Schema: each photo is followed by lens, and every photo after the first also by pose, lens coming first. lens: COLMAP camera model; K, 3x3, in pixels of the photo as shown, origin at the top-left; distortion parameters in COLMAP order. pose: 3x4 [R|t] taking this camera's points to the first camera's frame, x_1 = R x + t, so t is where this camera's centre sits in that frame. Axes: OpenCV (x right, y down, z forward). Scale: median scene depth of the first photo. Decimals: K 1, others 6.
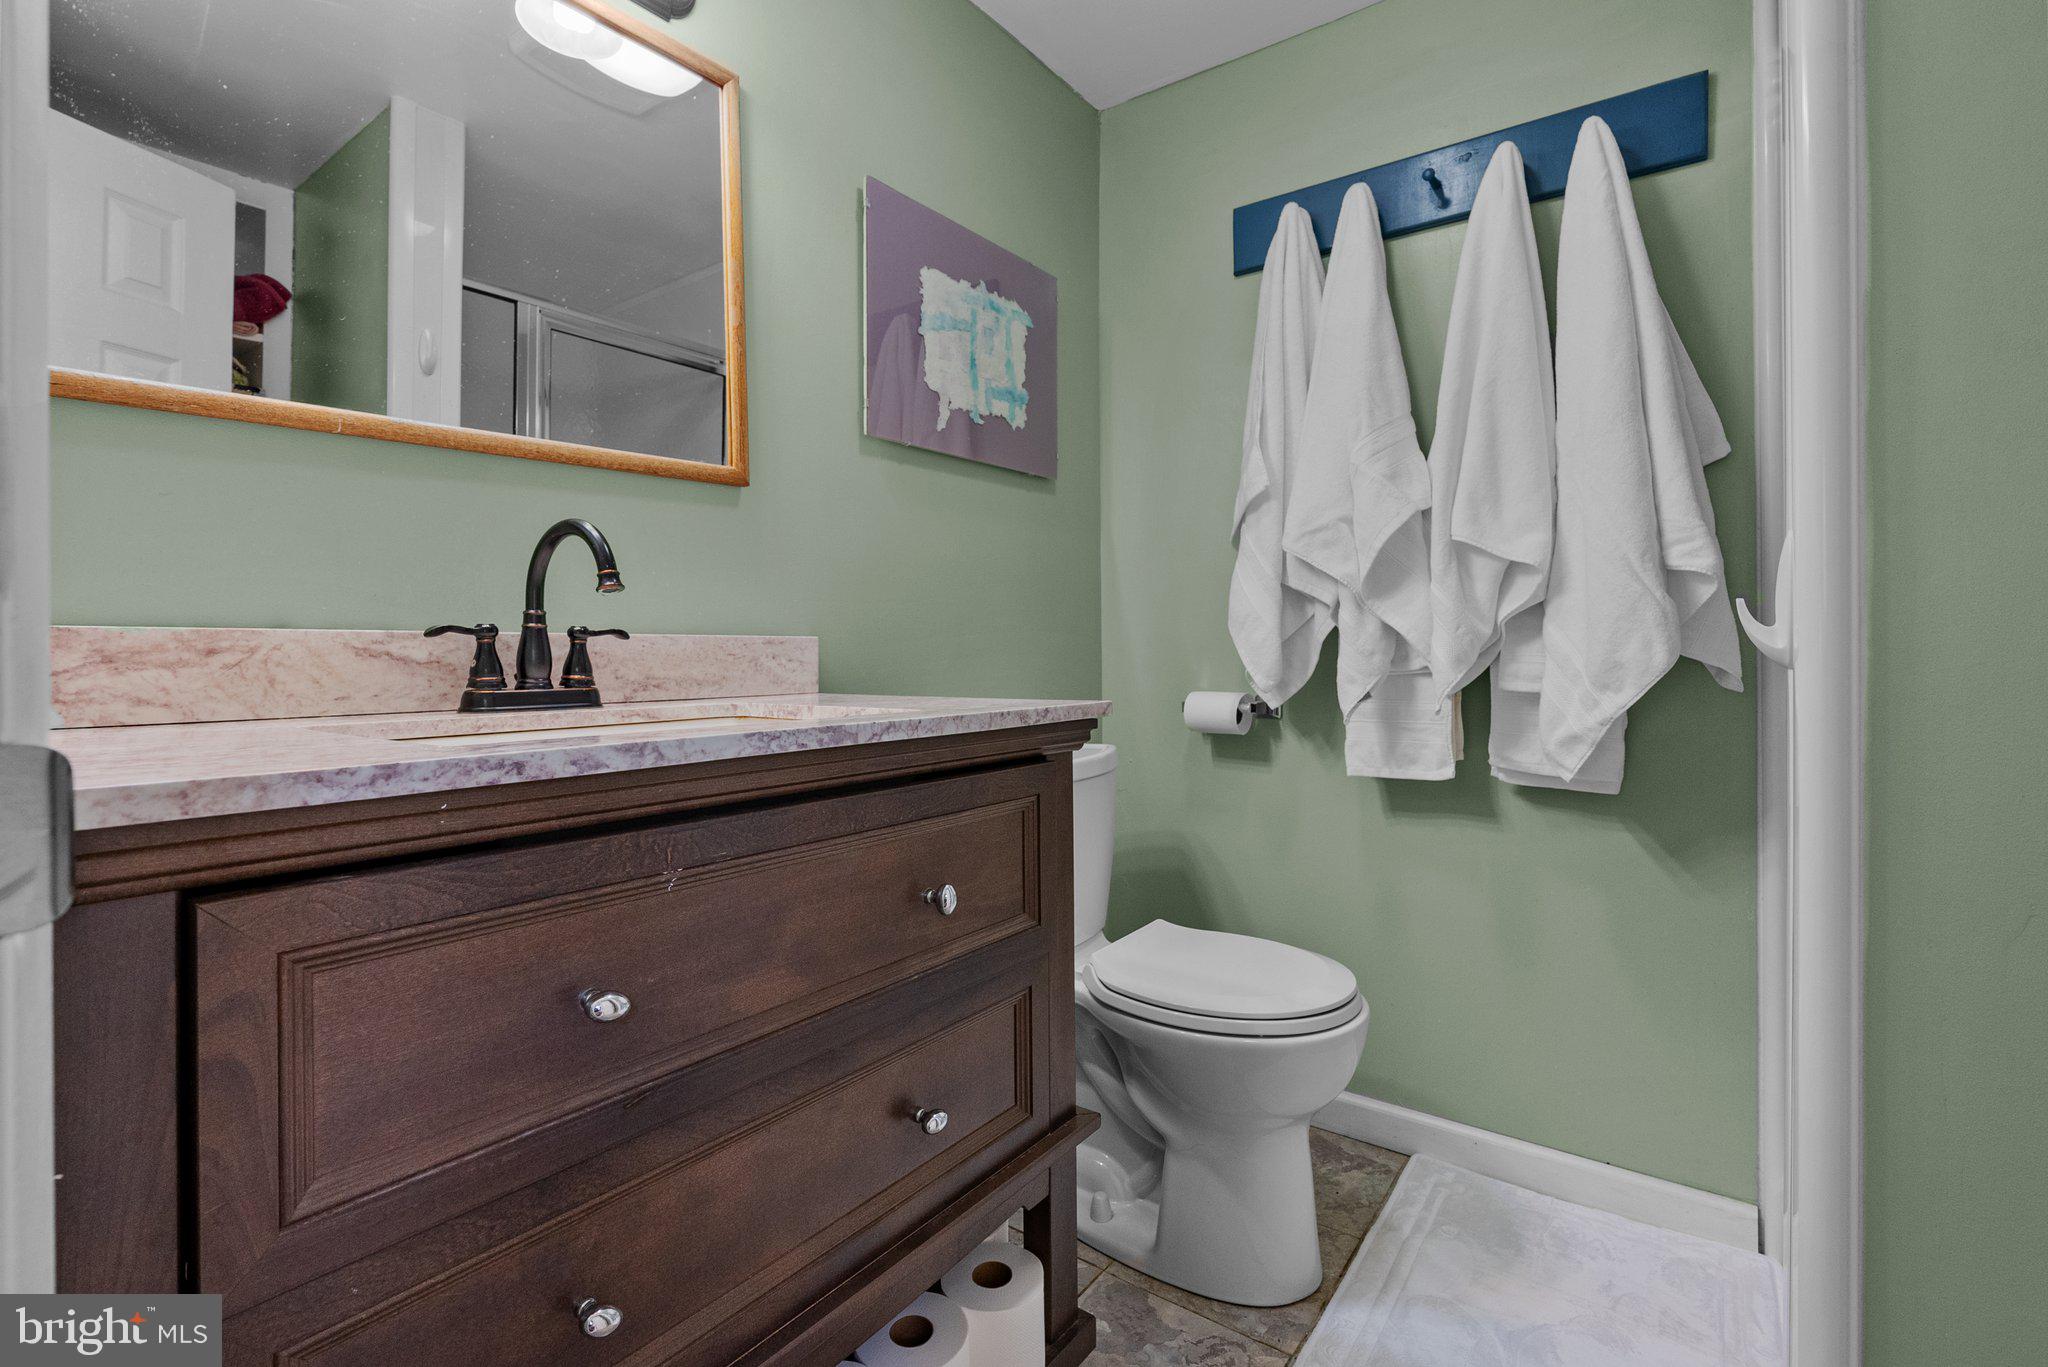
lens RADIAL K [[939.1, 0, 1030.5], [0, 939.1, 669.9], [0, 0, 1]] dist [0.002180, -0.000013]
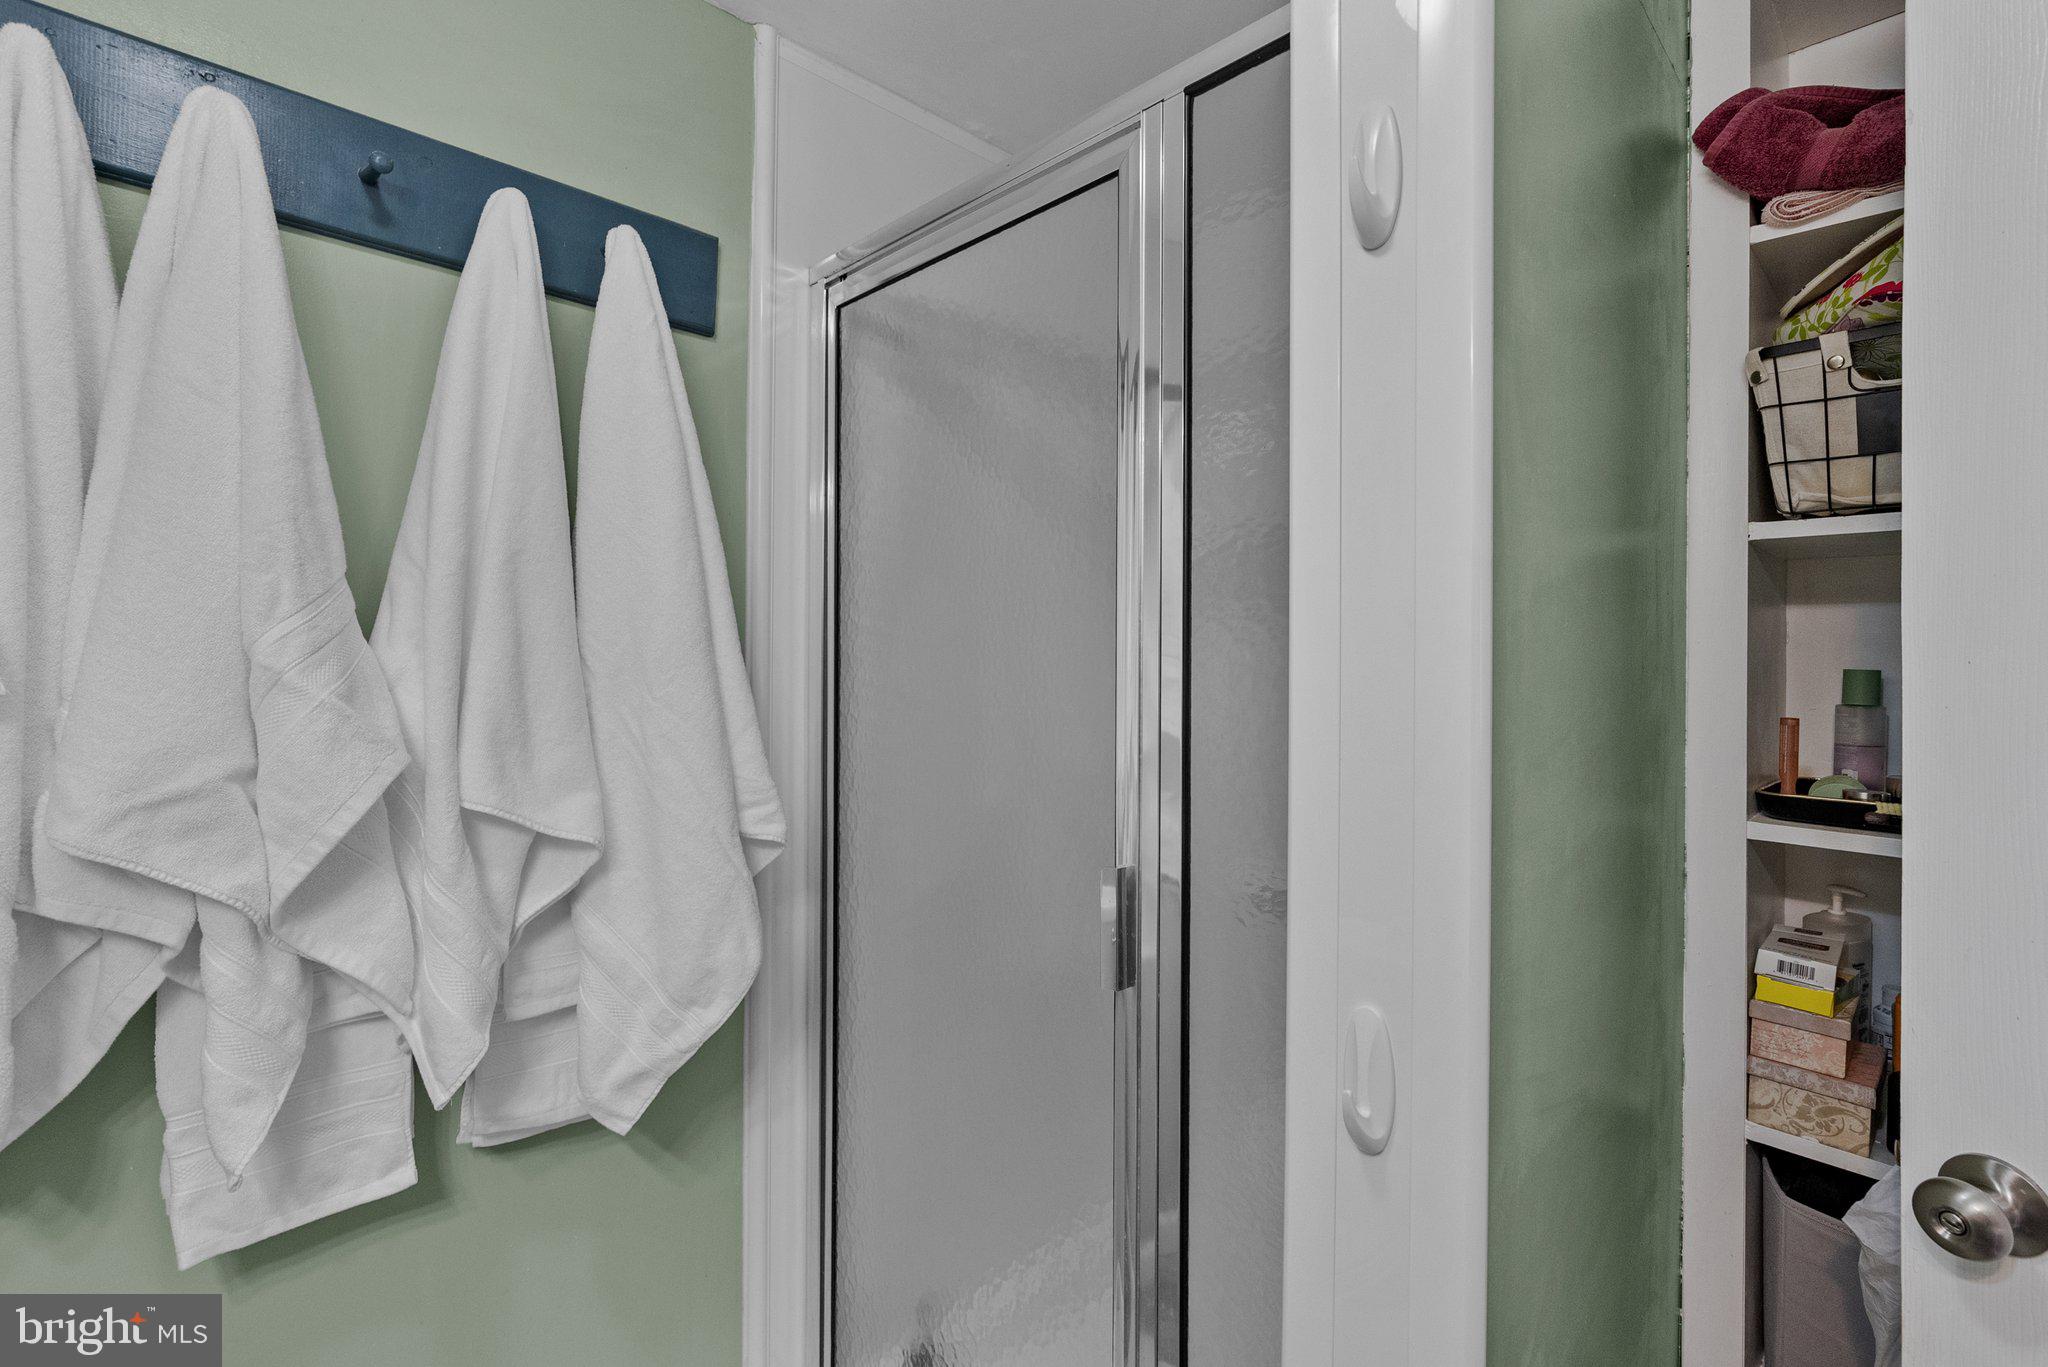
lens RADIAL K [[939.1, 0, 1030.5], [0, 939.1, 667.4], [0, 0, 1]] dist [0.002180, -0.000013]
pose [[0.181806, 0.001949, 0.983332, -0.074957], [0.009776, 0.999945, -0.003789, -0.221275], [-0.983286, 0.010301, 0.181777, 0.531109]]
